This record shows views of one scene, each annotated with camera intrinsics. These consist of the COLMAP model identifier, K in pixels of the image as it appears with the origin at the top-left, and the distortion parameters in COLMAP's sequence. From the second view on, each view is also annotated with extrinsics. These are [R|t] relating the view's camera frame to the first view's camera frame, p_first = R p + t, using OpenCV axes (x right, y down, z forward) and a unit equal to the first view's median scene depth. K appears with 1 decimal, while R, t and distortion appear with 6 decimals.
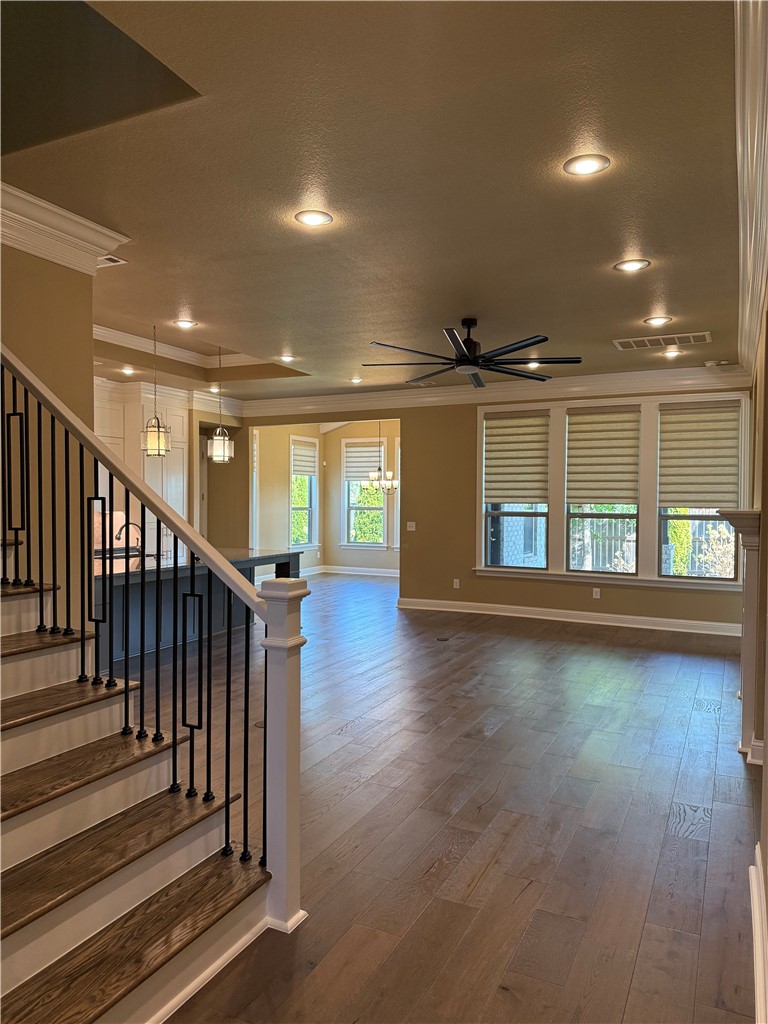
lens RADIAL K [[718.6, 0, 383.8], [0, 718.6, 511.0], [0, 0, 1]] dist [0.062530, -0.059355]
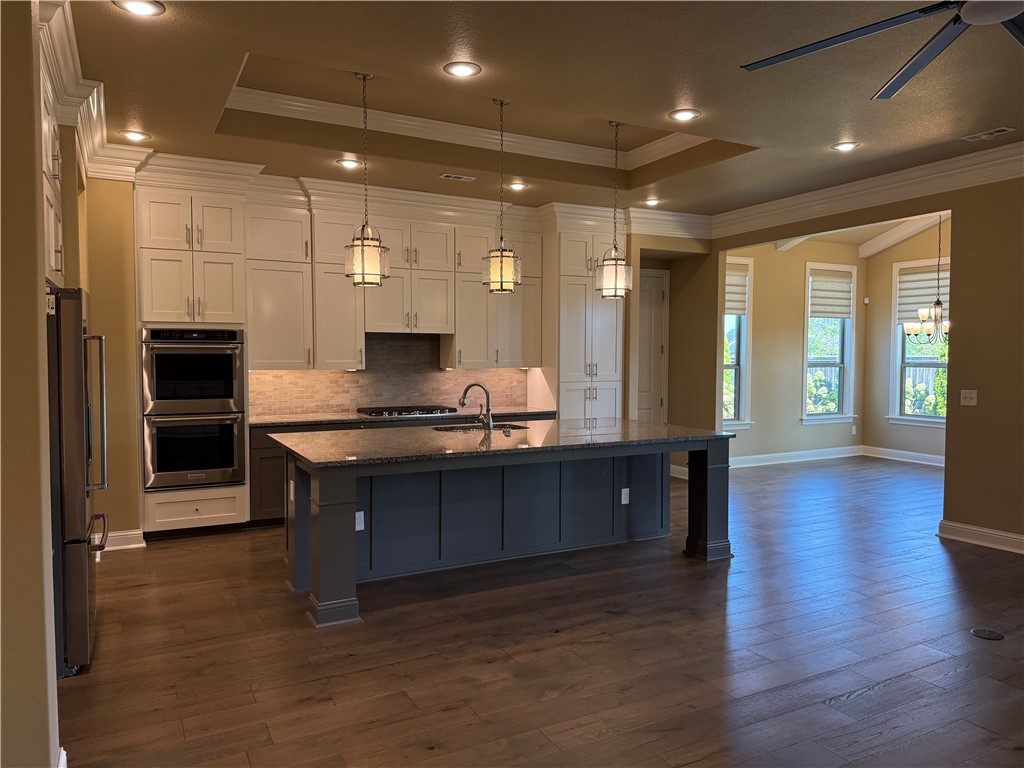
lens RADIAL K [[718.6, 0, 512.9], [0, 718.6, 383.1], [0, 0, 1]] dist [0.062530, -0.059355]
pose [[0.806536, 0.021018, -0.590811, 0.078147], [-0.006568, 0.999625, 0.026595, -0.003108], [0.591148, -0.017569, 0.806371, 0.289091]]
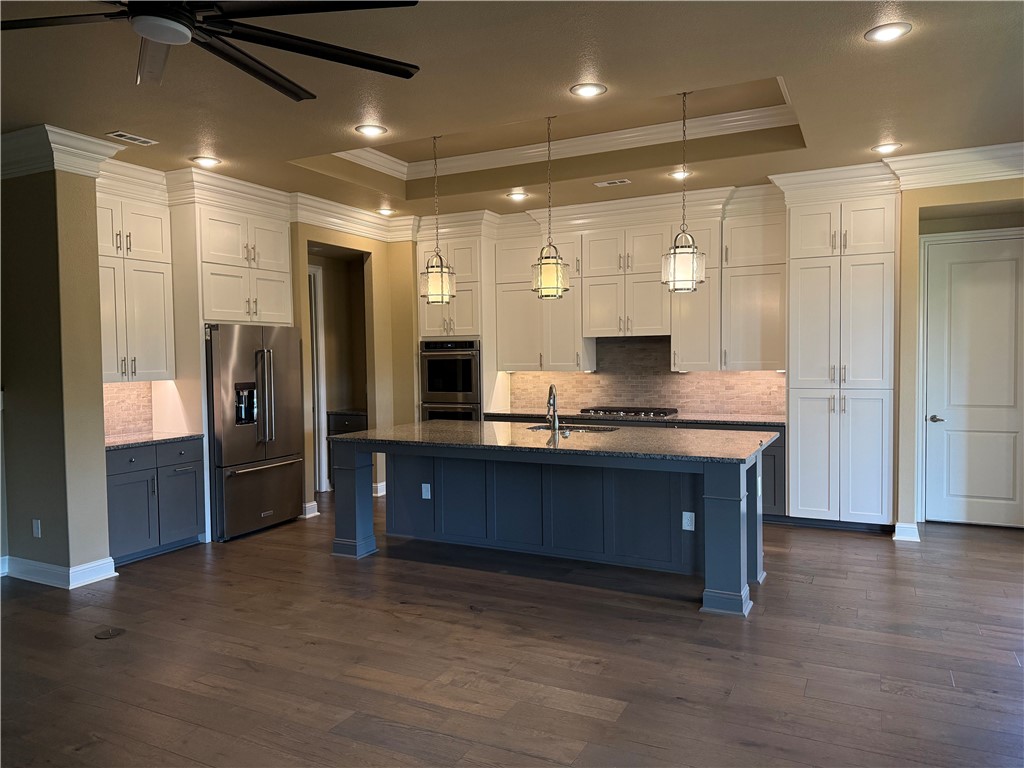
lens RADIAL K [[718.6, 0, 515.9], [0, 718.6, 385.6], [0, 0, 1]] dist [0.062530, -0.059355]
pose [[-0.016657, 0.035814, -0.999220, 0.285204], [-0.002989, 0.999352, 0.035868, -0.008123], [0.999857, 0.003584, -0.016539, 0.651180]]
